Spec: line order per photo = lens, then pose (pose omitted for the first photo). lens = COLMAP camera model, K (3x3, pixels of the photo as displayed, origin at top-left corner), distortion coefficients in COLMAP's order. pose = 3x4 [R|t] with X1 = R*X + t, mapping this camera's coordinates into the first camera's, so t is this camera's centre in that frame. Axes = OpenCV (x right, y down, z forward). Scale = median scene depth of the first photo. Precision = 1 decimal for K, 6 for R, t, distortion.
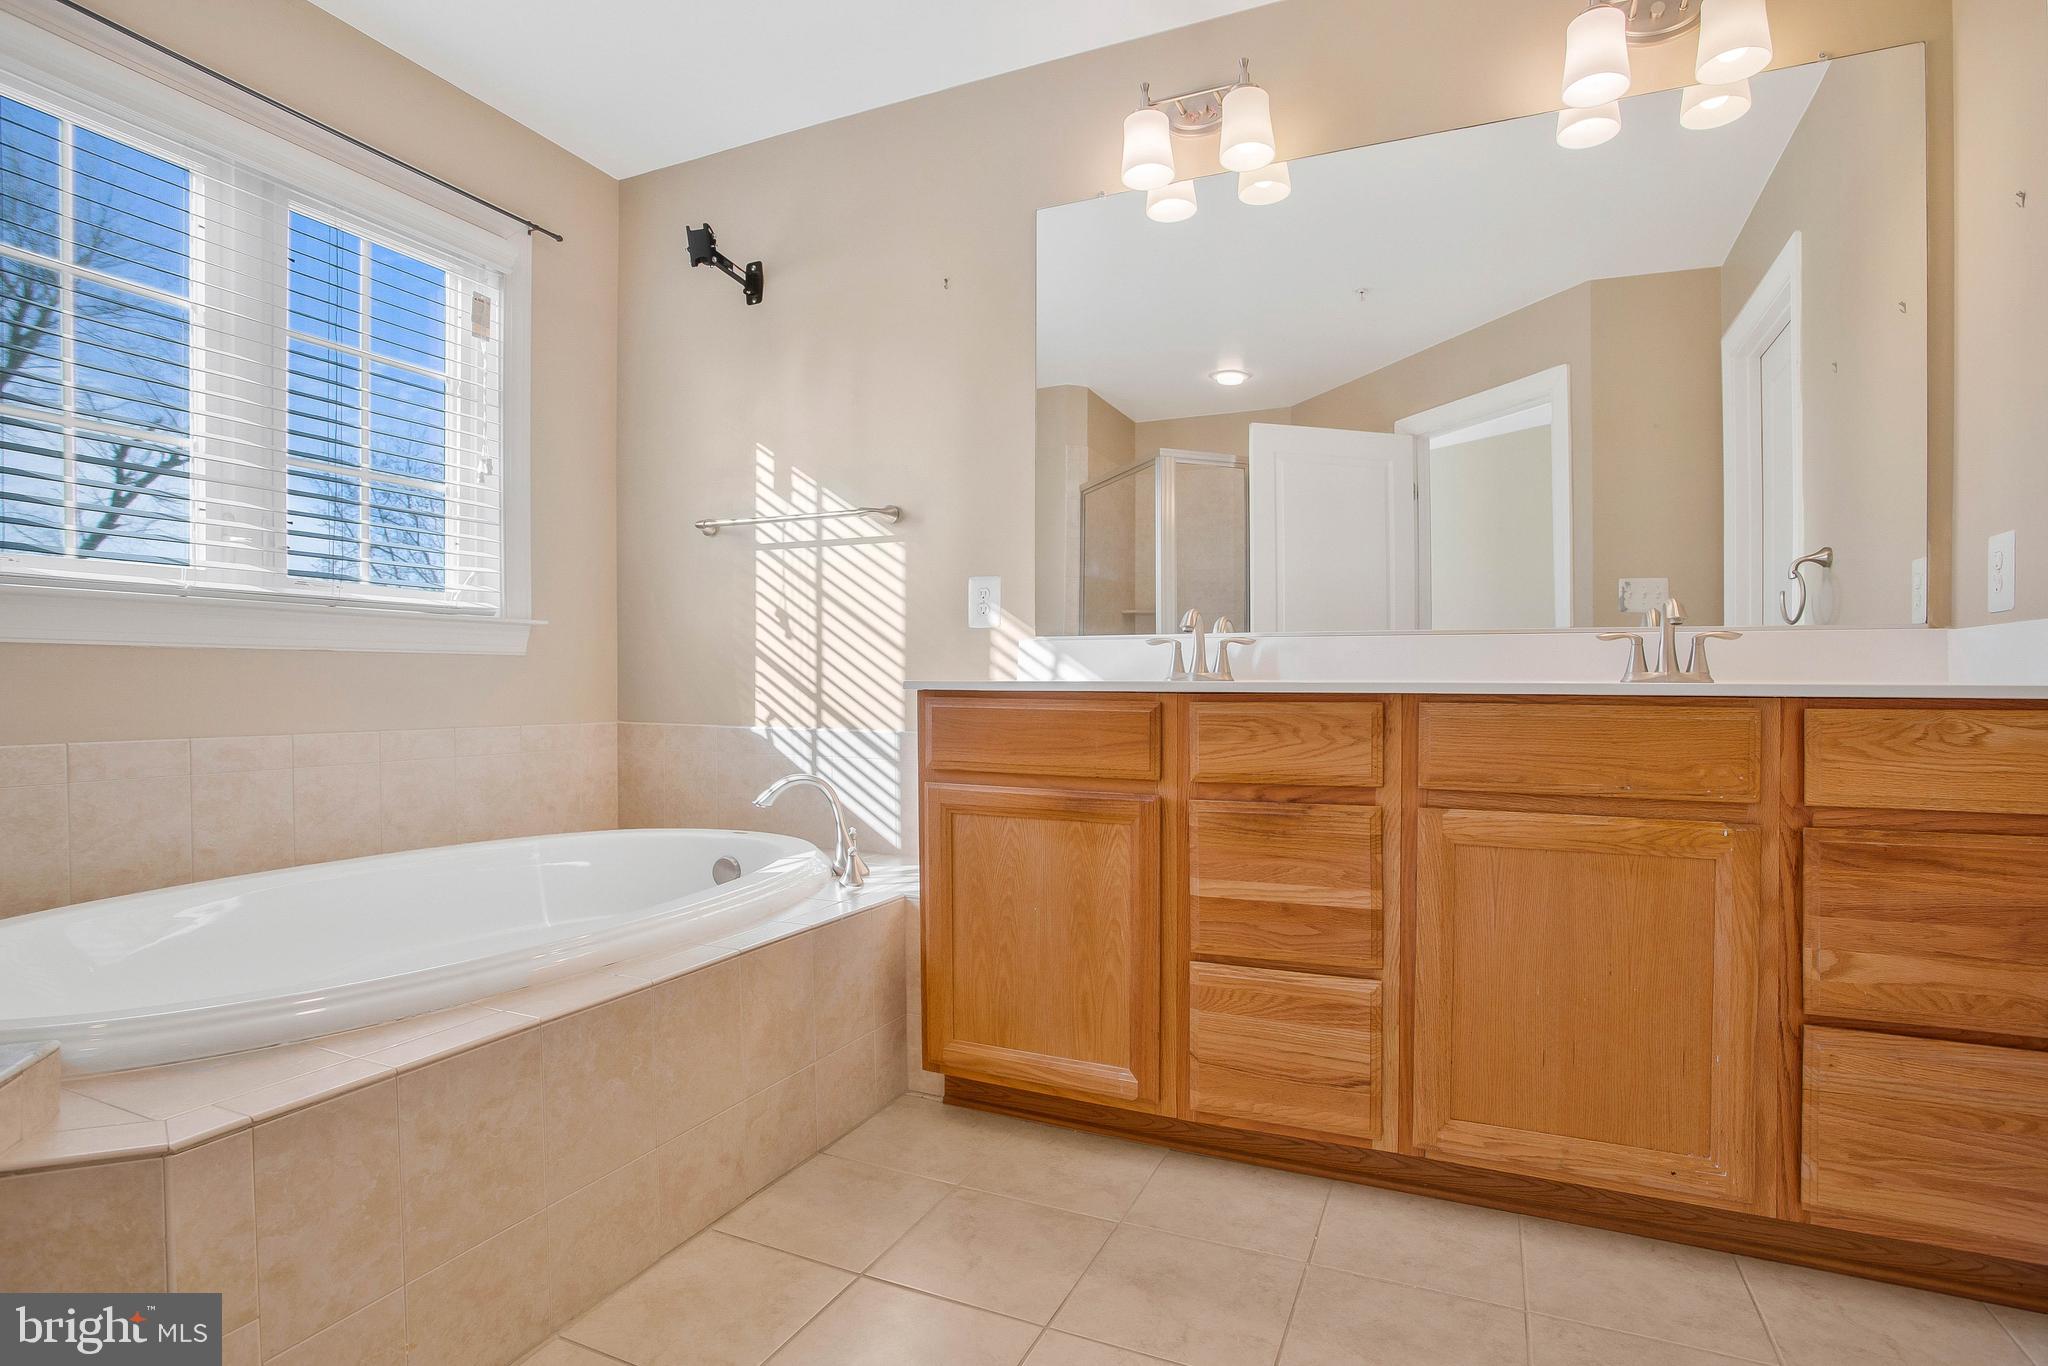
lens RADIAL K [[1020.8, 0, 1032.6], [0, 1020.8, 678.9], [0, 0, 1]] dist [-0.053379, 0.023304]
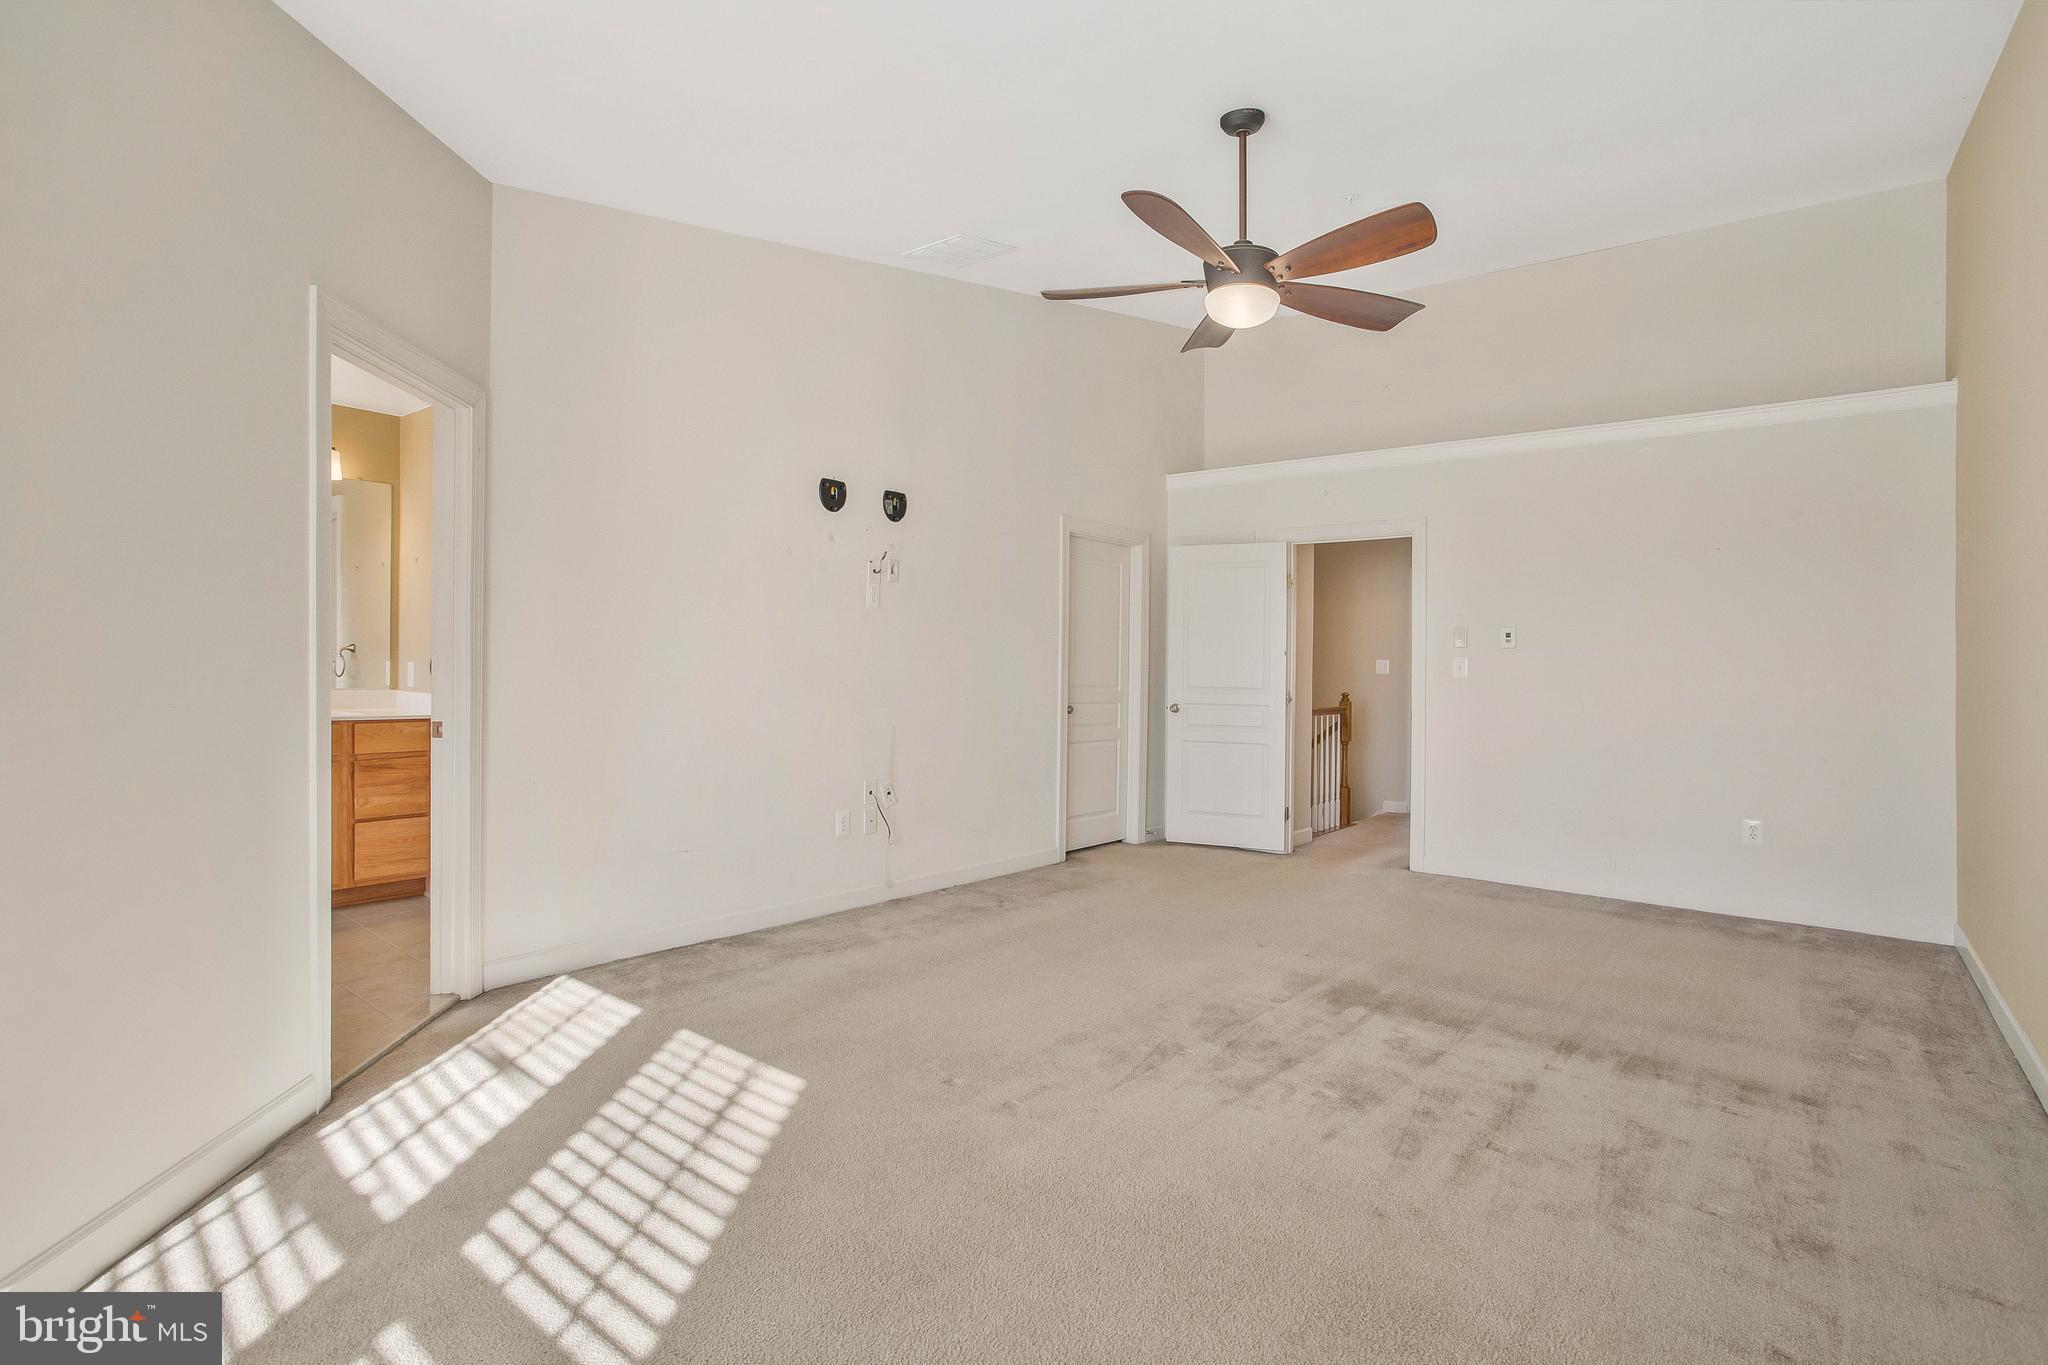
lens RADIAL K [[1020.8, 0, 1032.6], [0, 1020.8, 678.4], [0, 0, 1]] dist [-0.053379, 0.023304]
pose [[0.272157, -0.010519, 0.962195, -1.712934], [-0.014428, 0.999783, 0.015011, -0.194798], [-0.962145, -0.017968, 0.271947, -1.954233]]
